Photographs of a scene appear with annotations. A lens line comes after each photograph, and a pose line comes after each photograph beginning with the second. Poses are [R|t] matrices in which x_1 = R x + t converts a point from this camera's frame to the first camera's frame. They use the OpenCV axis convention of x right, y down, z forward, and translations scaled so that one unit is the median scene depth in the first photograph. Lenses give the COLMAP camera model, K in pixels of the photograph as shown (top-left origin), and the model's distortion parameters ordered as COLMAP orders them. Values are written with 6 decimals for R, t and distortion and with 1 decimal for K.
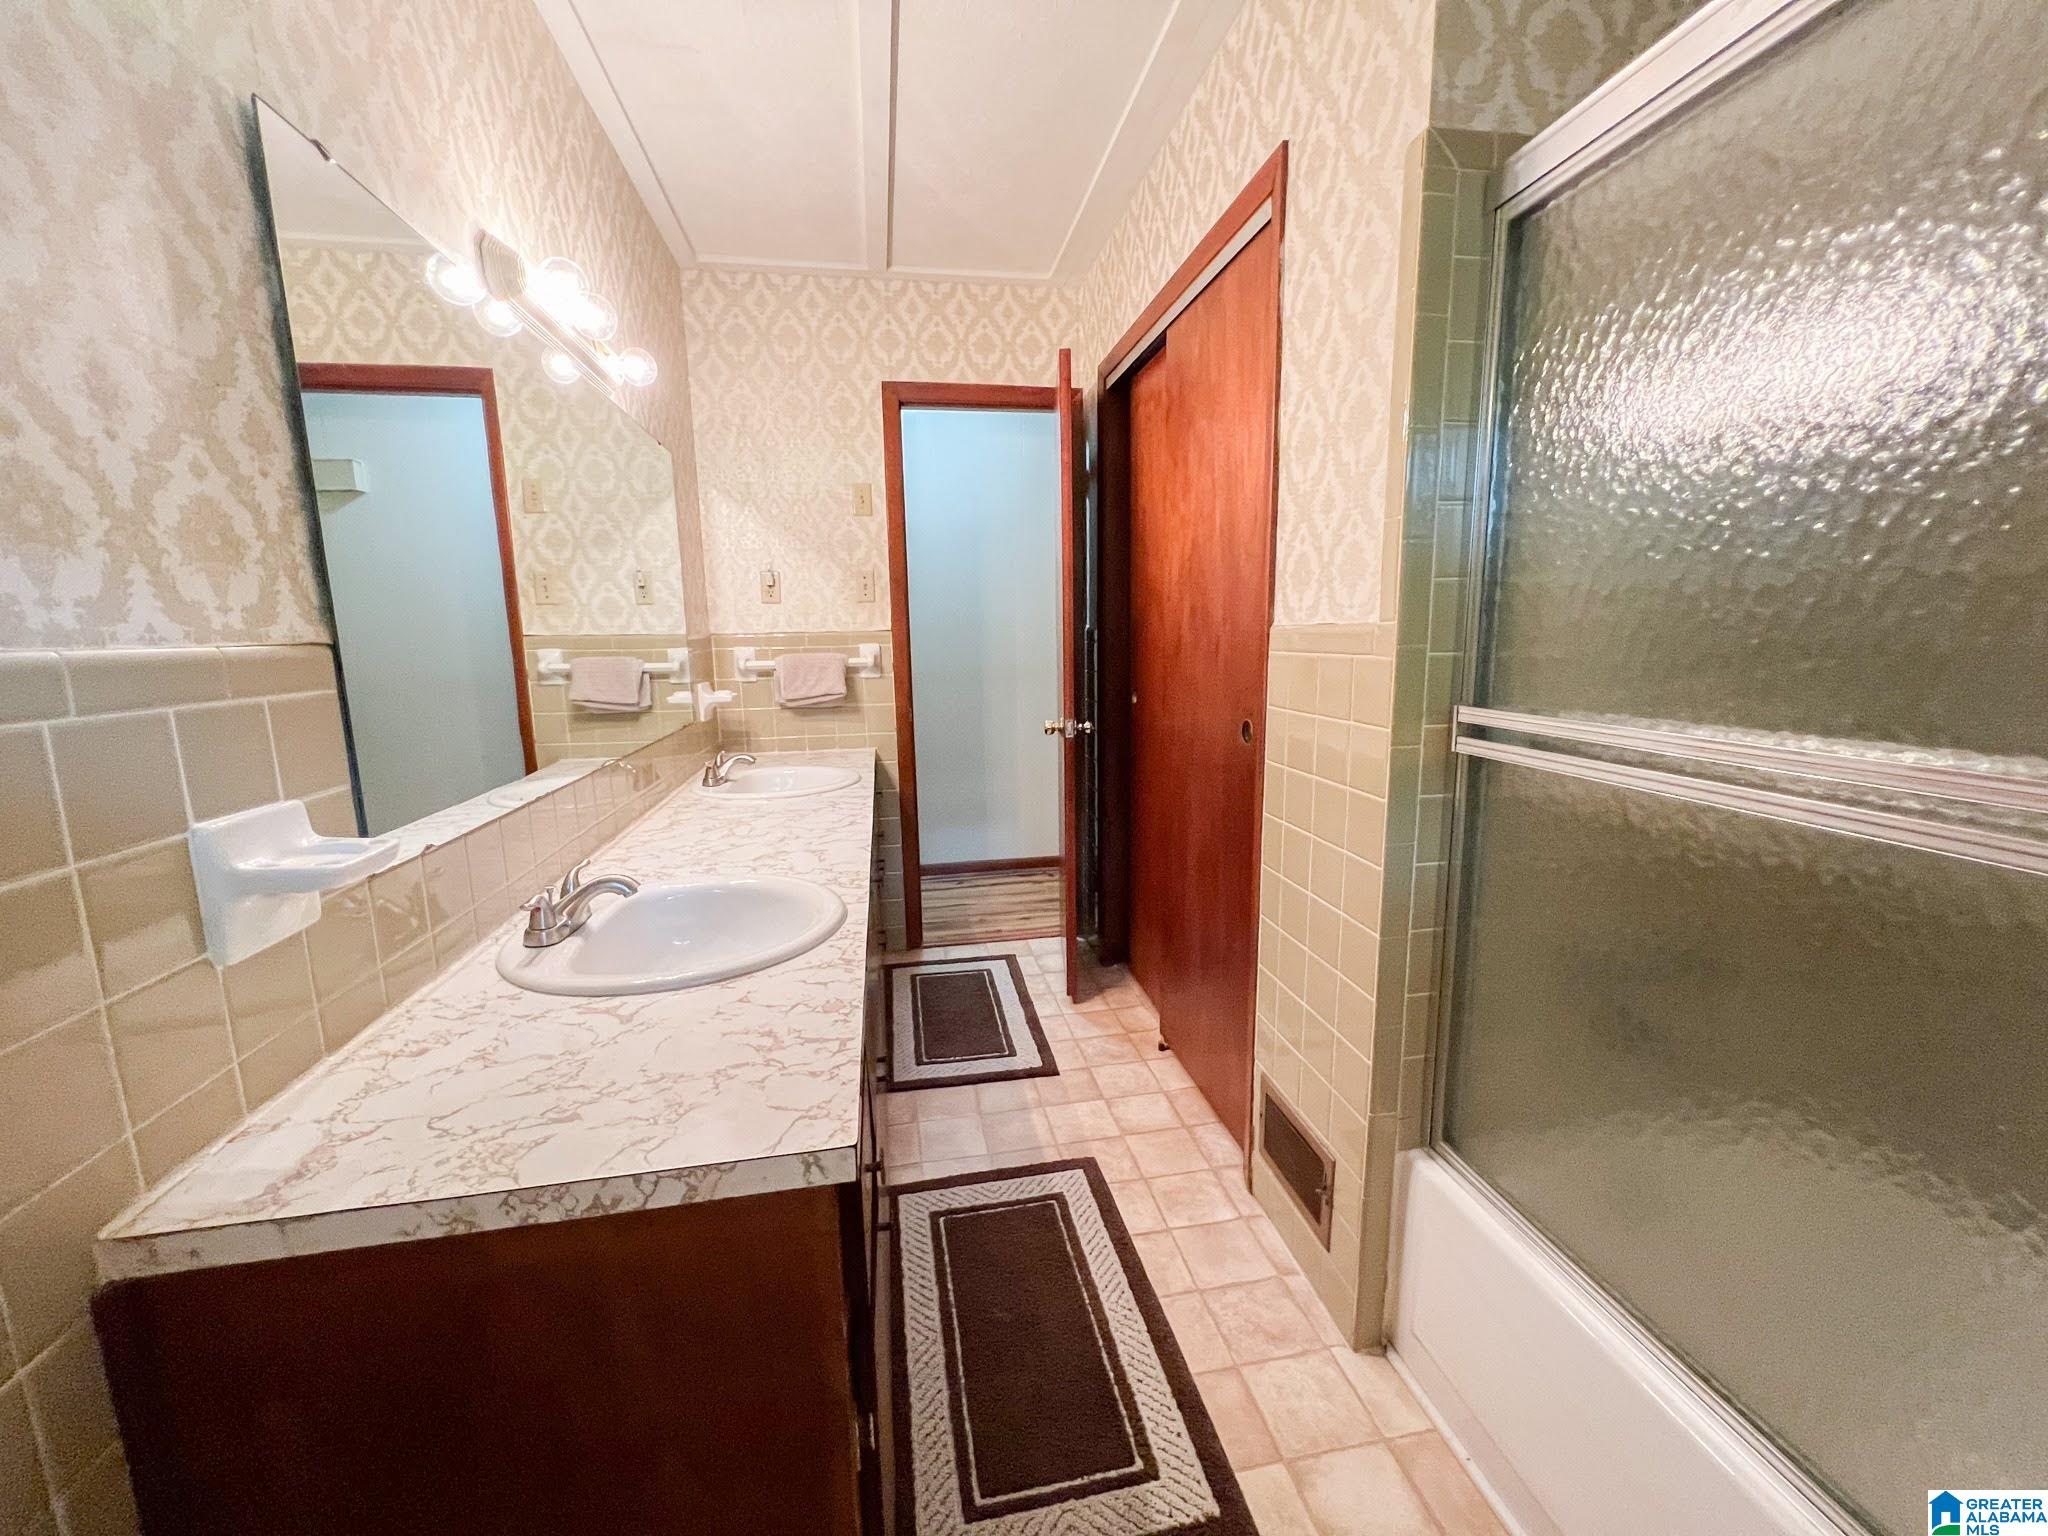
lens RADIAL K [[816.4, 0, 1029.3], [0, 816.4, 764.8], [0, 0, 1]] dist [0.000403, -0.000021]
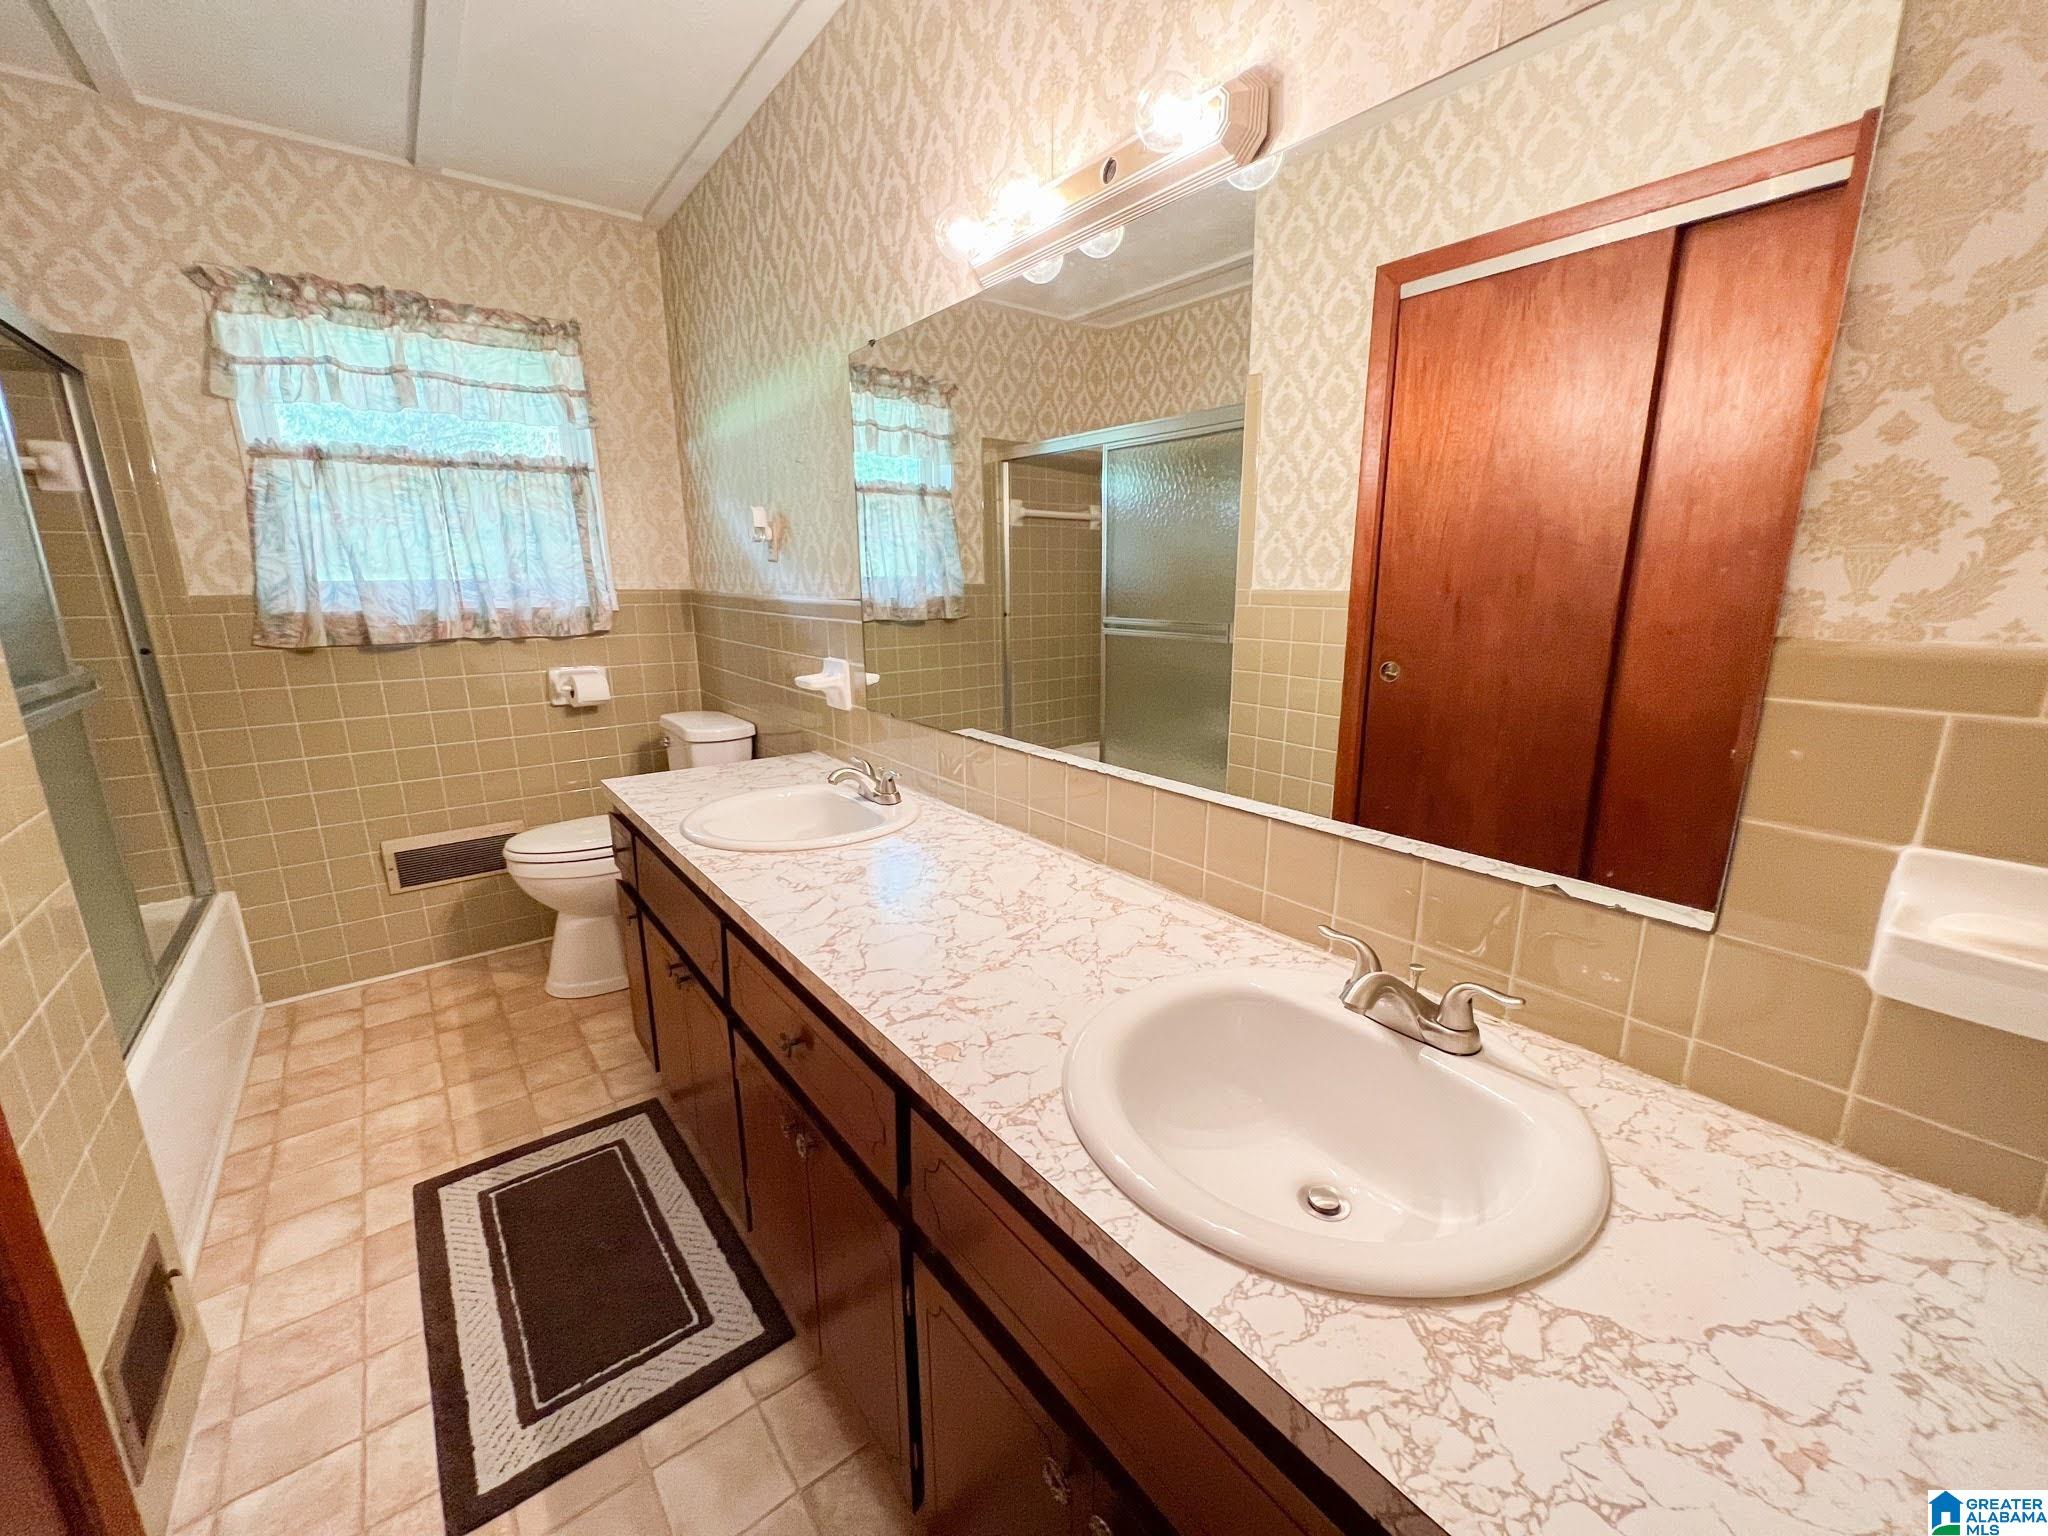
lens RADIAL K [[816.4, 0, 1031.0], [0, 816.4, 766.6], [0, 0, 1]] dist [0.000403, -0.000021]
pose [[-0.886000, 0.117088, -0.448658, -0.103125], [-0.067919, 0.924385, 0.375366, -0.308055], [0.458683, 0.363047, -0.811053, 1.631641]]
